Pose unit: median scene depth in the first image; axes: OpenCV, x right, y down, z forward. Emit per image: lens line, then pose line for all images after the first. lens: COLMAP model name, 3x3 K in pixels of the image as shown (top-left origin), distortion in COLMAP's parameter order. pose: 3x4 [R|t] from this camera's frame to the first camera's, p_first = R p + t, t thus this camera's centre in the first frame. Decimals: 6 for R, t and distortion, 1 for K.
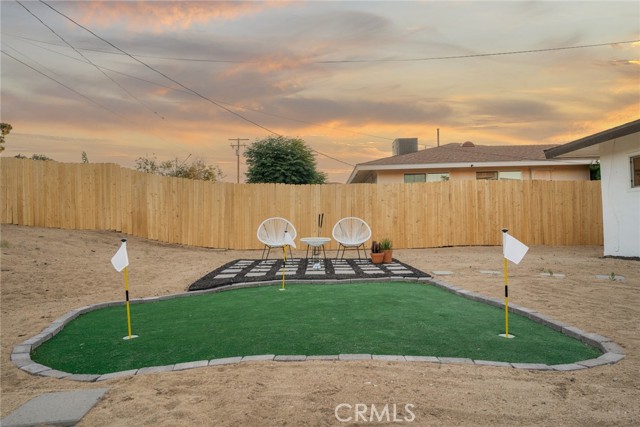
lens RADIAL K [[371.1, 0, 320.0], [0, 371.1, 213.5], [0, 0, 1]] dist [0.001410, 0.000169]
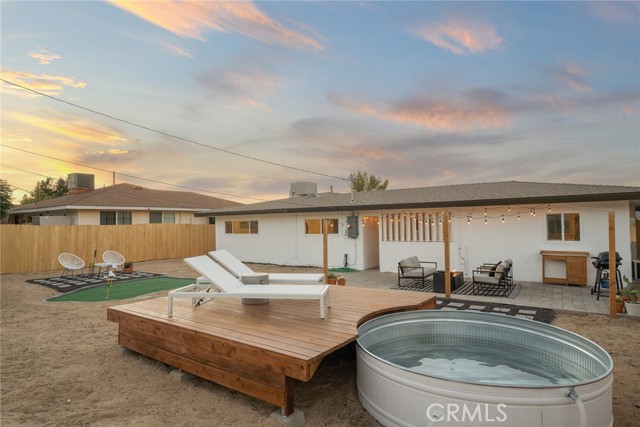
lens RADIAL K [[371.1, 0, 320.0], [0, 371.1, 213.5], [0, 0, 1]] dist [0.001410, 0.000169]
pose [[0.583190, 0.027460, 0.811871, -0.603704], [-0.019441, 0.999614, -0.019846, -0.118502], [-0.812103, -0.004210, 0.583499, -0.712456]]
